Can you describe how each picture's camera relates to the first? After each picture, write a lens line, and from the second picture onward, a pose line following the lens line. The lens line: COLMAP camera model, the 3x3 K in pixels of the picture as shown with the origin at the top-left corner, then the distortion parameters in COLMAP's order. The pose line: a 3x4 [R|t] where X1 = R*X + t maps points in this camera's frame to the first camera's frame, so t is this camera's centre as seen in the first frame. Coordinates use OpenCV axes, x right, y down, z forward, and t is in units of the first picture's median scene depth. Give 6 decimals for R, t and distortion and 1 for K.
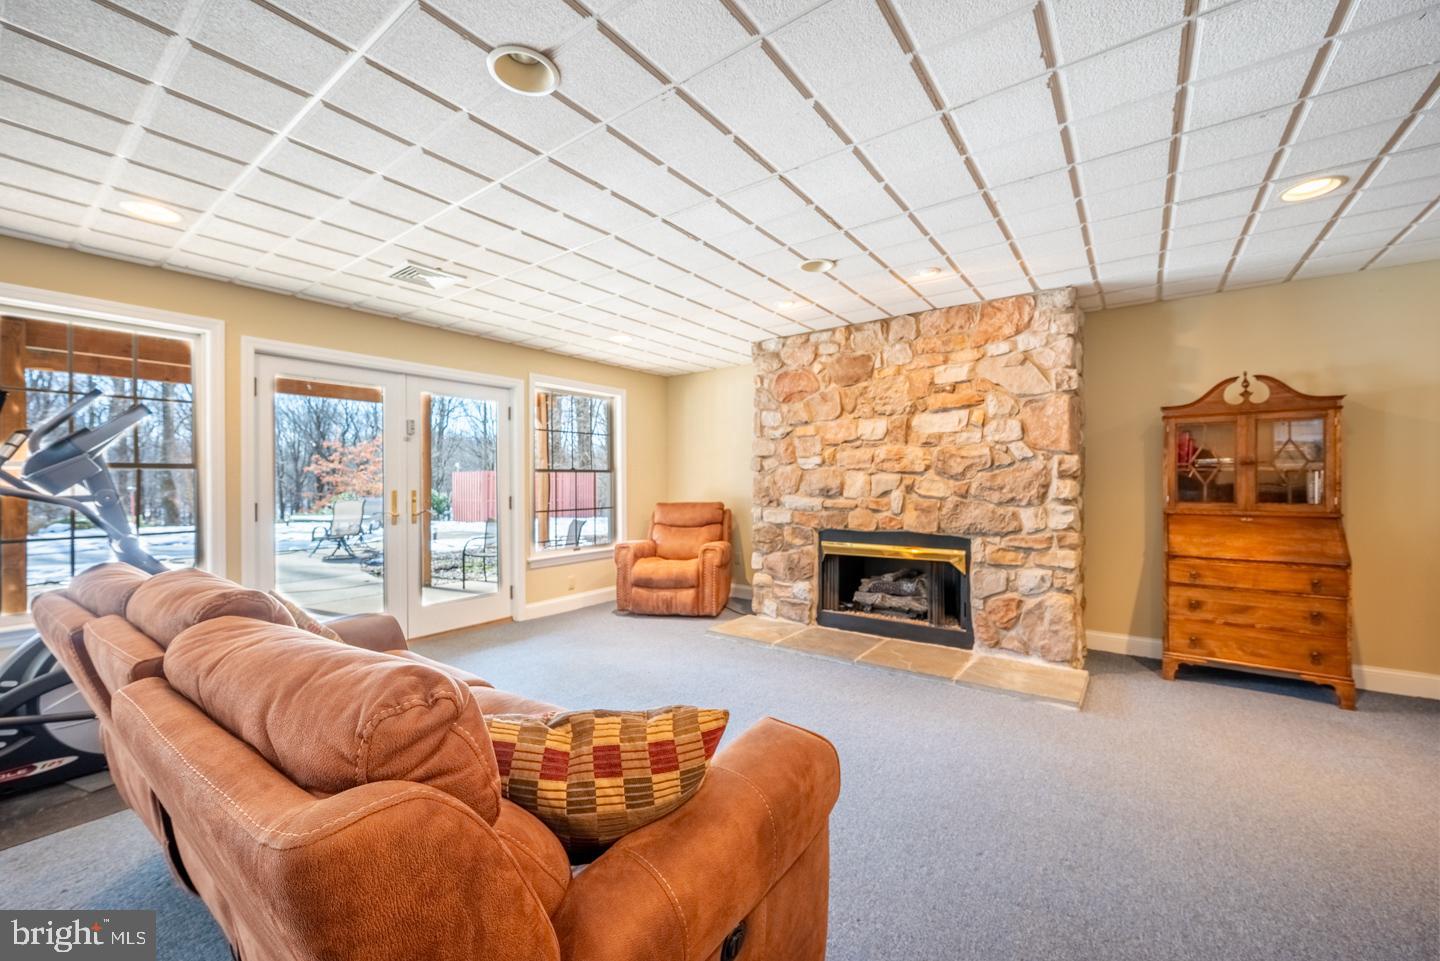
lens RADIAL K [[561.9, 0, 720.2], [0, 561.9, 482.8], [0, 0, 1]] dist [-0.001925, -0.000513]
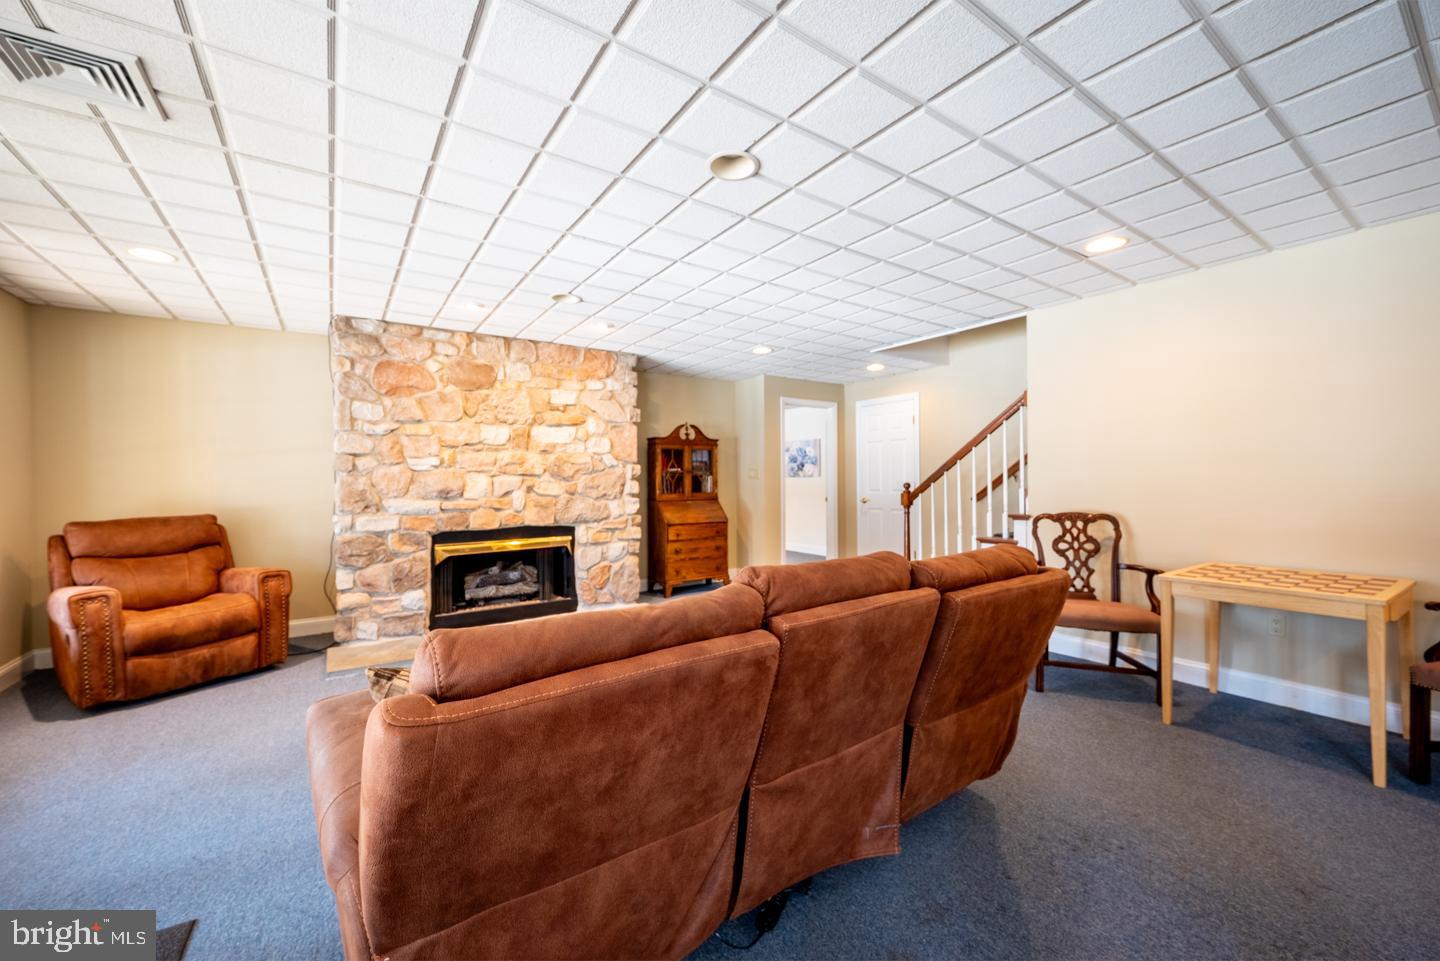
lens RADIAL K [[561.9, 0, 721.1], [0, 561.9, 481.5], [0, 0, 1]] dist [-0.001925, -0.000513]
pose [[0.328366, -0.003153, 0.944545, -0.619254], [0.008383, 0.999965, 0.000423, -0.001991], [-0.944513, 0.007779, 0.328381, 0.231064]]
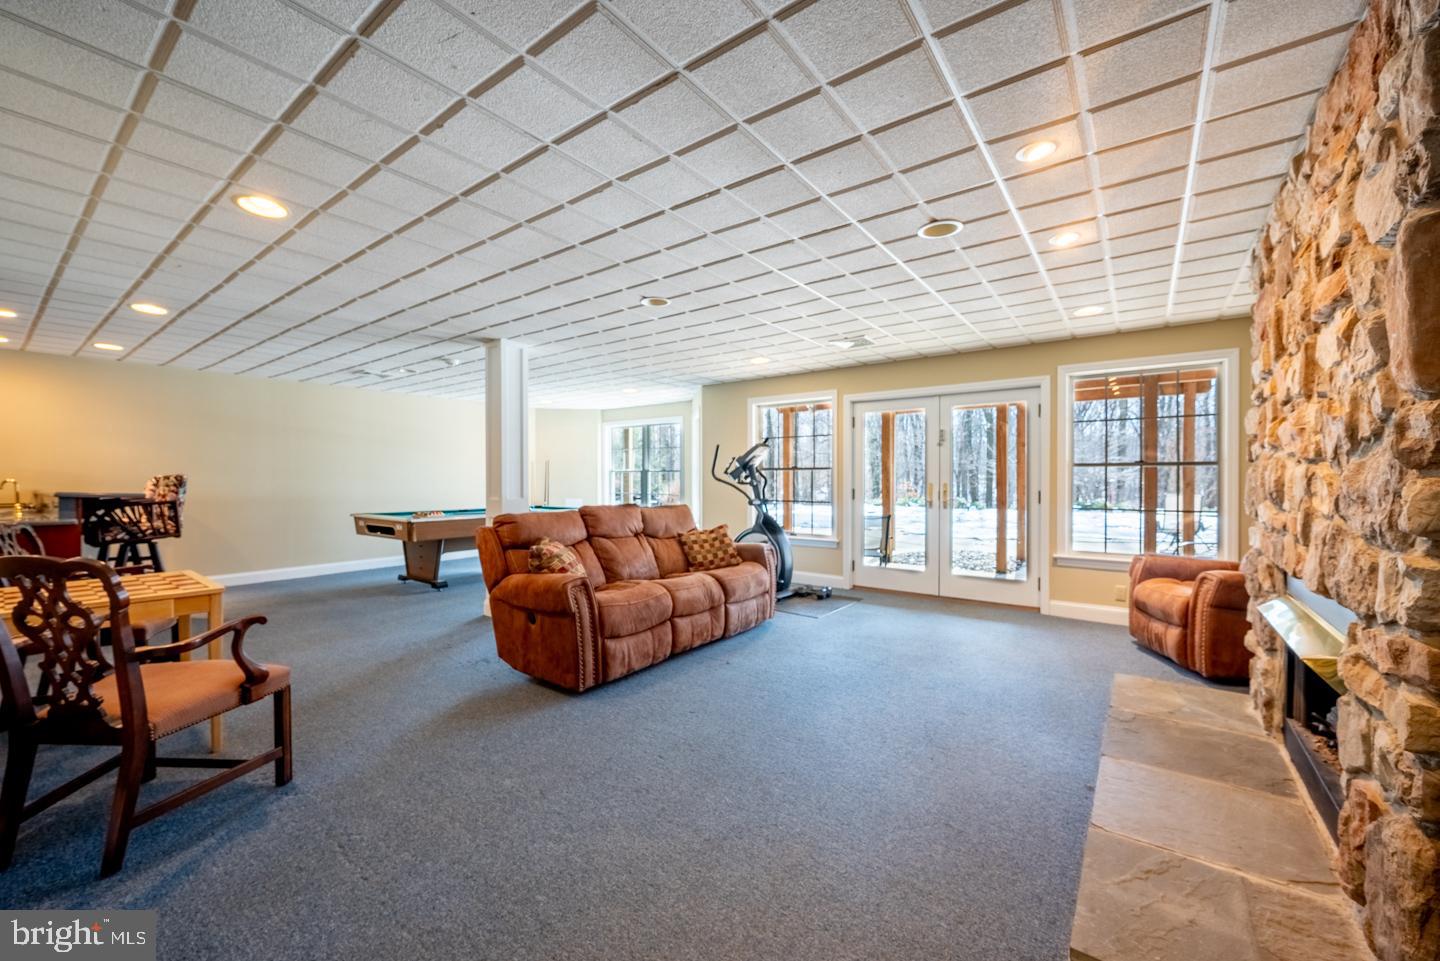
lens RADIAL K [[561.9, 0, 719.0], [0, 561.9, 477.1], [0, 0, 1]] dist [-0.001925, -0.000513]
pose [[-0.007880, 0.001028, -0.999968, 0.802849], [-0.005782, 0.999983, 0.001073, 0.000331], [0.999952, 0.005790, -0.007874, 0.511326]]
